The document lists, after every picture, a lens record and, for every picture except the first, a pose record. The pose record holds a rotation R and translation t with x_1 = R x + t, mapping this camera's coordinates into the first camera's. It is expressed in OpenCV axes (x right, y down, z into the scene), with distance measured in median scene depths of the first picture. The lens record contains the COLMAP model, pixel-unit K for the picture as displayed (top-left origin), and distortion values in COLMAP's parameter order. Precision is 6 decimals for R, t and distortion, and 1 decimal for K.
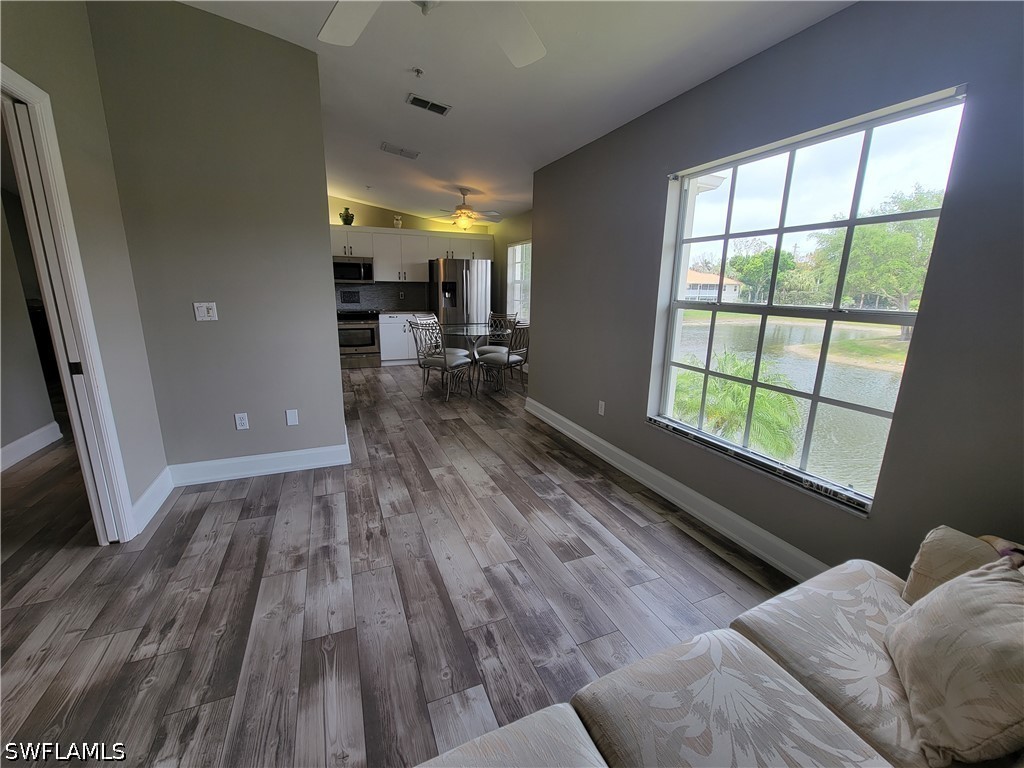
lens RADIAL K [[419.3, 0, 506.5], [0, 419.3, 380.2], [0, 0, 1]] dist [-0.003570, -0.001049]
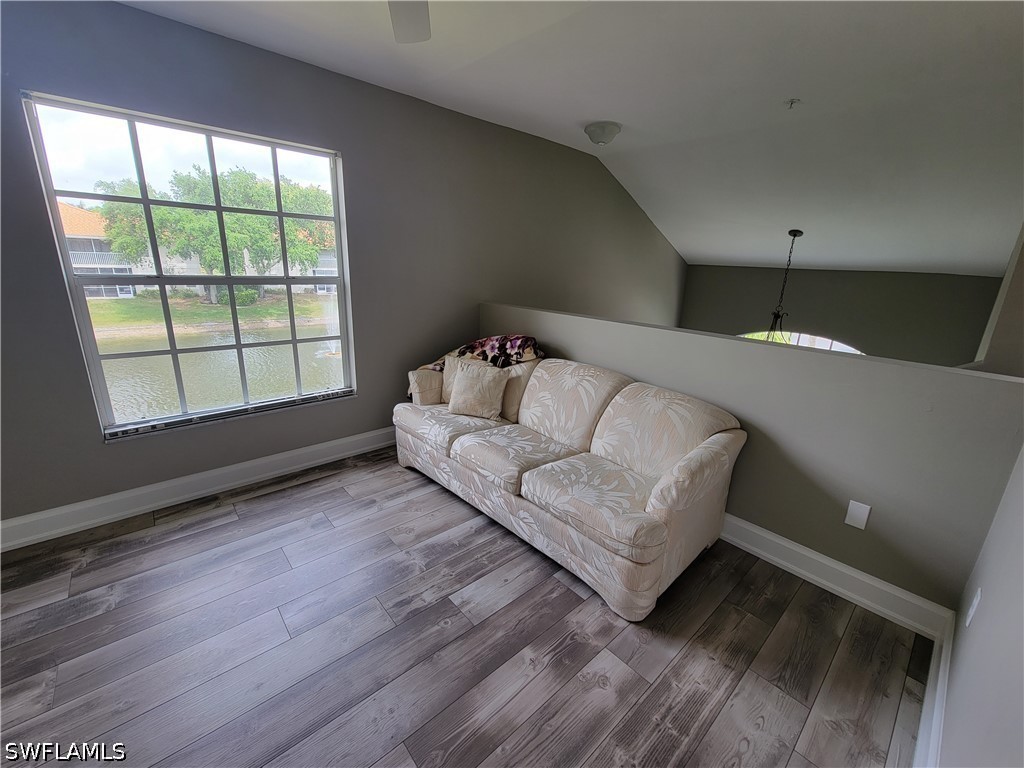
lens RADIAL K [[419.3, 0, 507.1], [0, 419.3, 382.5], [0, 0, 1]] dist [-0.003570, -0.001049]
pose [[-0.322959, -0.288929, 0.901231, -0.899993], [0.165530, 0.920337, 0.354373, -0.238622], [-0.931825, 0.263629, -0.249405, 0.830805]]
